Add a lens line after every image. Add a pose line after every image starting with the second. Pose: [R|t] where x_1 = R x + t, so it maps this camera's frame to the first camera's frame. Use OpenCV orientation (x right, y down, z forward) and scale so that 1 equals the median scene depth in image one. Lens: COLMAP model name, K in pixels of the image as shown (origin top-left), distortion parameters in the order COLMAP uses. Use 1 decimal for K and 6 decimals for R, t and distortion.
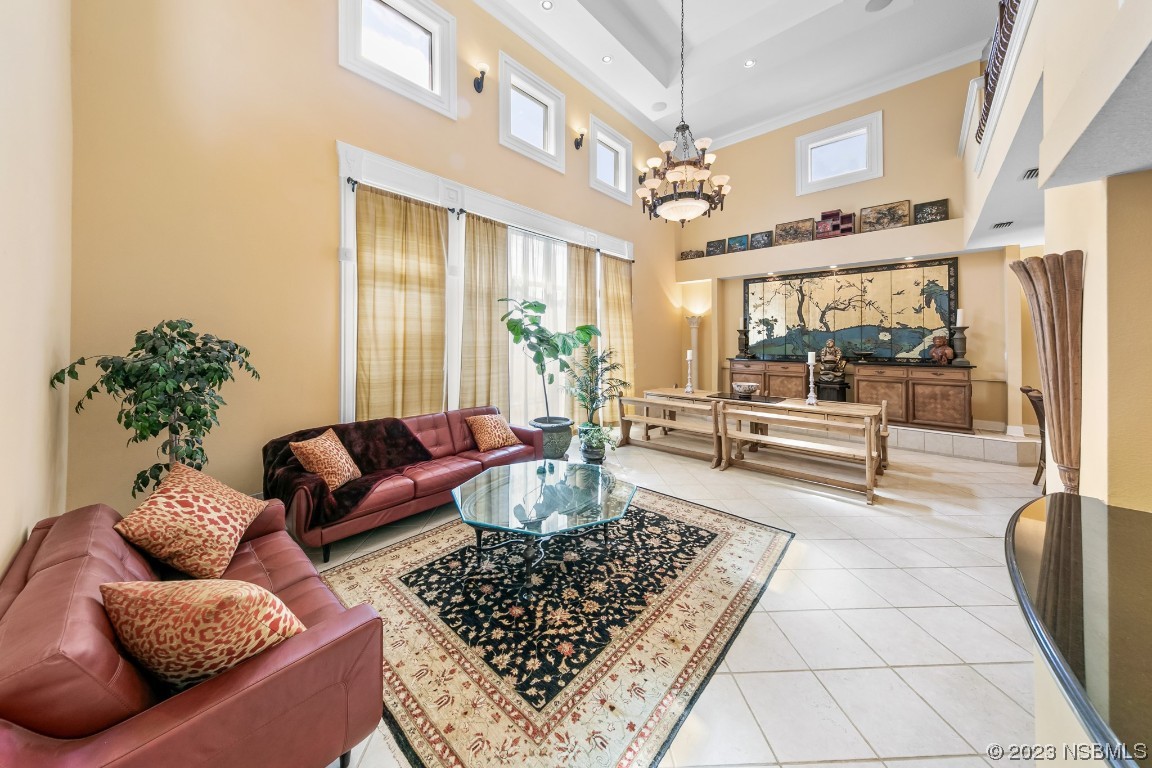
lens RADIAL K [[382.9, 0, 574.9], [0, 382.9, 336.4], [0, 0, 1]] dist [0.005325, -0.000039]
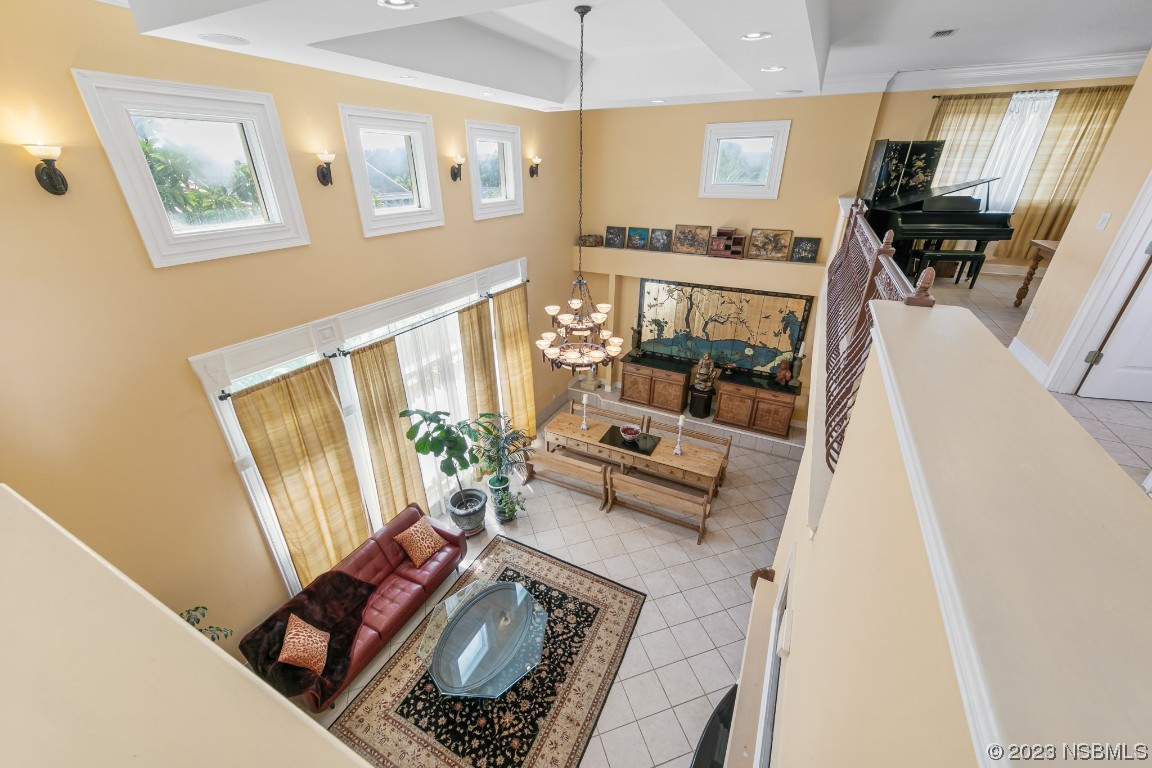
lens RADIAL K [[446.7, 0, 574.9], [0, 446.7, 381.1], [0, 0, 1]] dist [0.001553, 0.000182]
pose [[0.965910, -0.111449, 0.233662, -0.026833], [-0.004212, 0.895704, 0.444632, -0.825566], [-0.258845, -0.430458, 0.864699, -0.090091]]
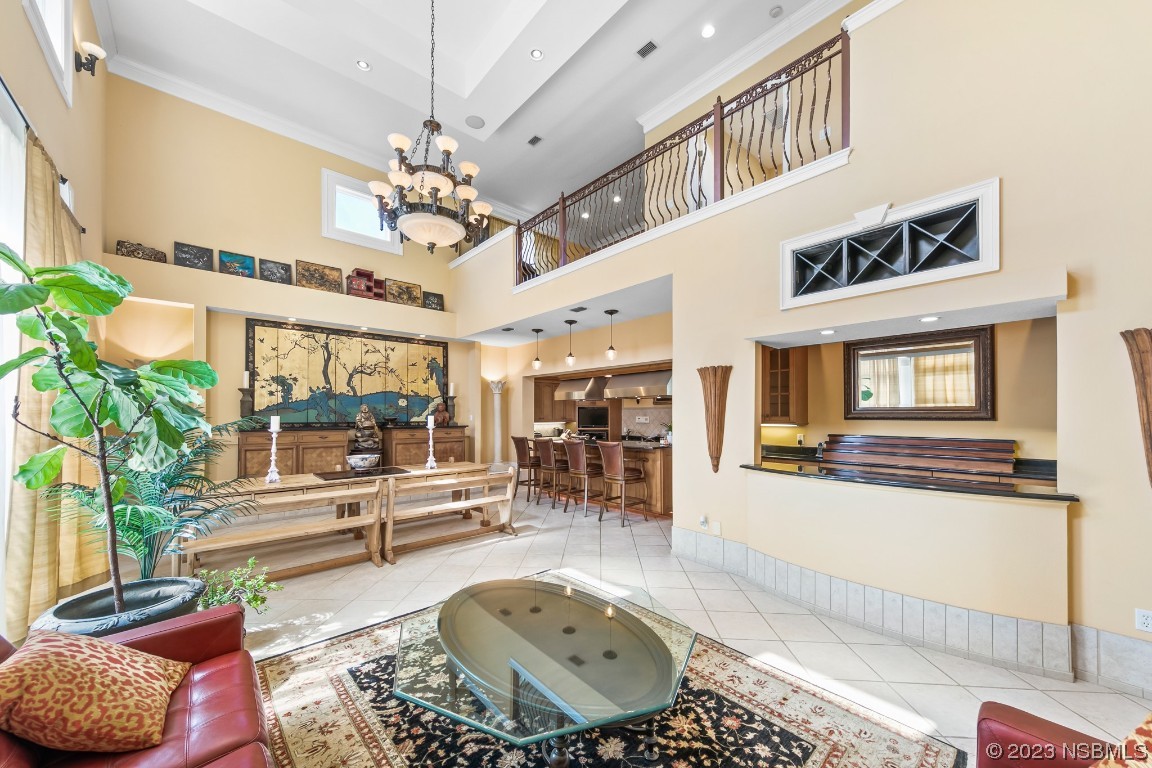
lens RADIAL K [[420.1, 0, 573.7], [0, 420.1, 409.0], [0, 0, 1]] dist [0.001635, 0.000065]
pose [[0.113345, 0.009311, 0.993512, -0.525704], [-0.017548, 0.999819, -0.007368, 0.029948], [-0.993401, -0.016599, 0.113488, 0.615053]]
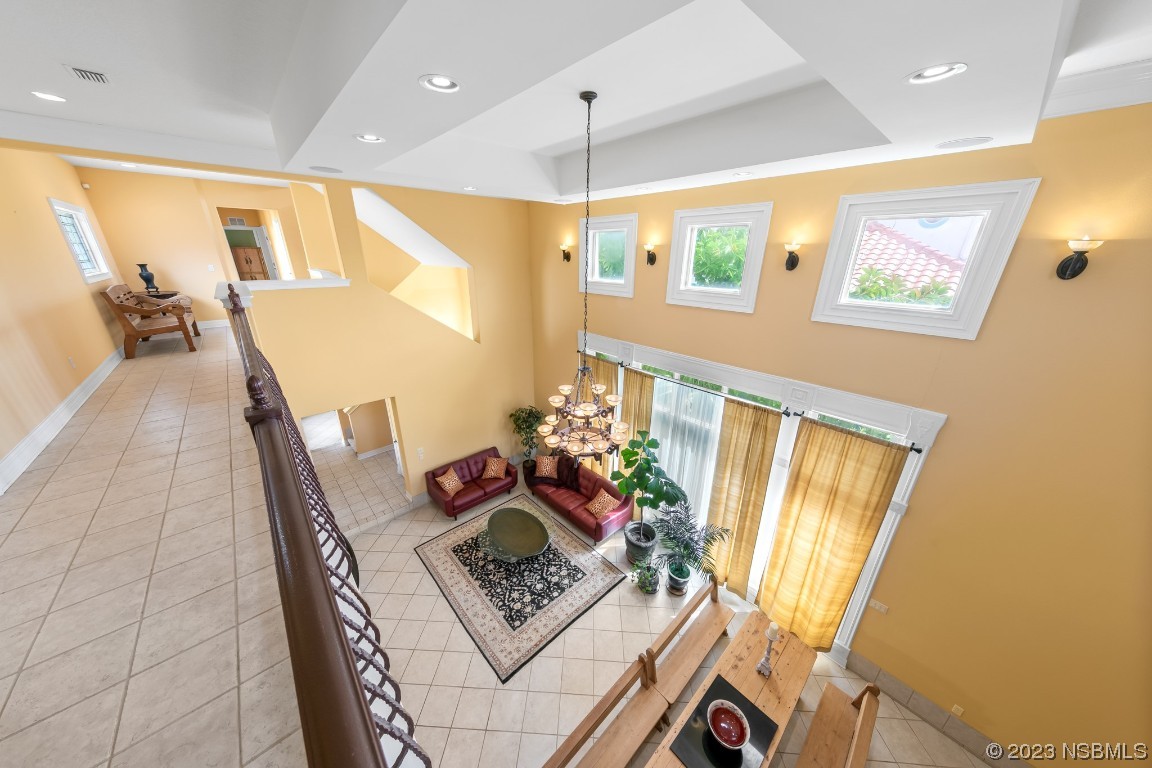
lens RADIAL K [[364.3, 0, 576.0], [0, 364.3, 384.0], [0, 0, 1]] dist [0.013277, -0.000032]
pose [[-0.103485, 0.343514, -0.933429, 1.137027], [0.006871, 0.938692, 0.344689, -0.819452], [0.994607, 0.029257, -0.099500, 1.074336]]
